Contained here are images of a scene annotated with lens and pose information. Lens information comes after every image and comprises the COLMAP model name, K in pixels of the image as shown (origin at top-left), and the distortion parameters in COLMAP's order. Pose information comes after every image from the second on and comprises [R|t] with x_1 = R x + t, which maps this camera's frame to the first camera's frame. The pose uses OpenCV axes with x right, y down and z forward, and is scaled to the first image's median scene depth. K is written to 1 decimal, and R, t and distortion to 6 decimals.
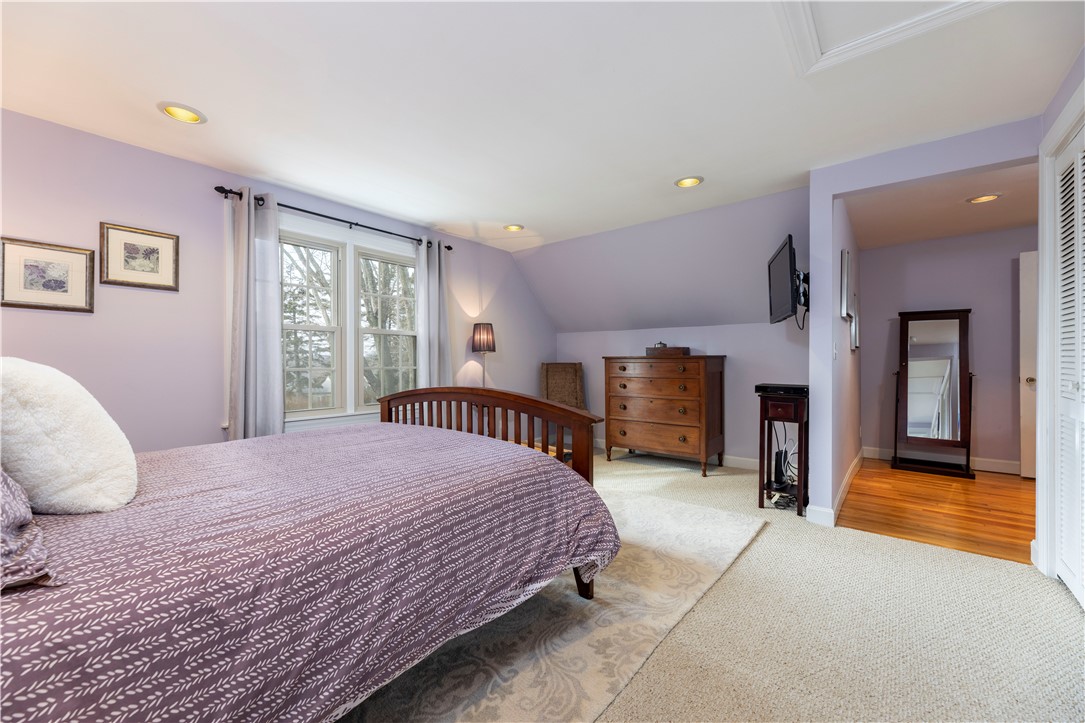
lens RADIAL K [[438.1, 0, 539.1], [0, 438.1, 361.7], [0, 0, 1]] dist [-0.001812, 0.000087]
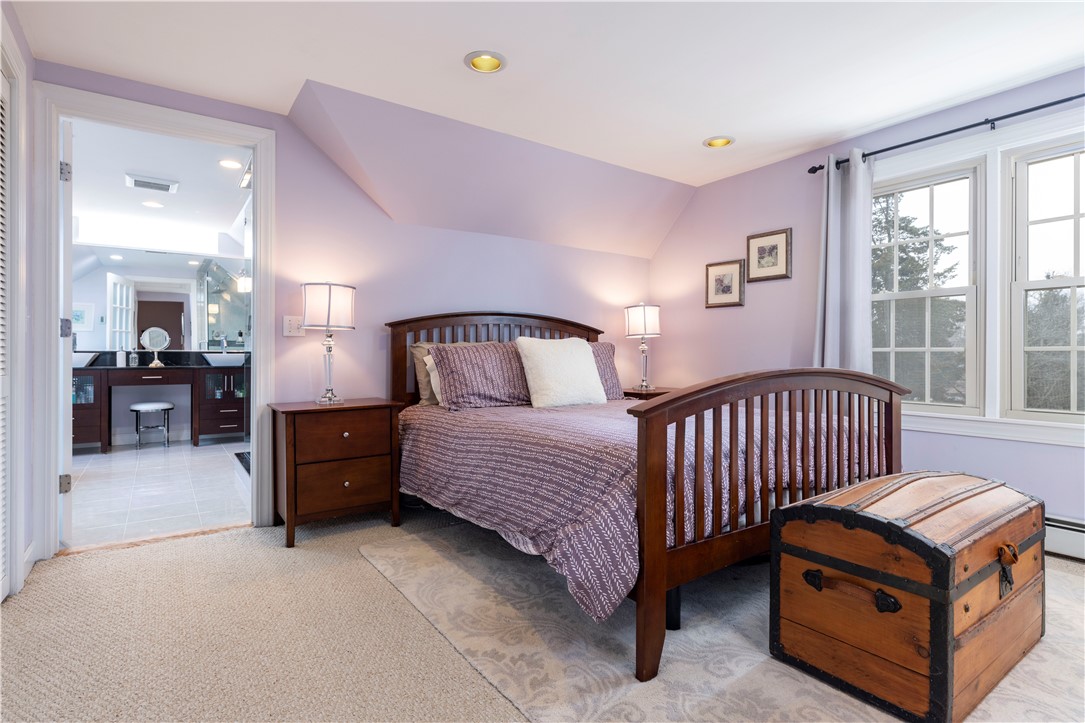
lens RADIAL K [[538.4, 0, 543.3], [0, 538.4, 362.2], [0, 0, 1]] dist [-0.000243, 0.000324]
pose [[-0.261927, 0.013838, -0.964989, 0.738565], [-0.005013, 0.999864, 0.015699, 0.038787], [0.965075, 0.008950, -0.261822, 0.842257]]
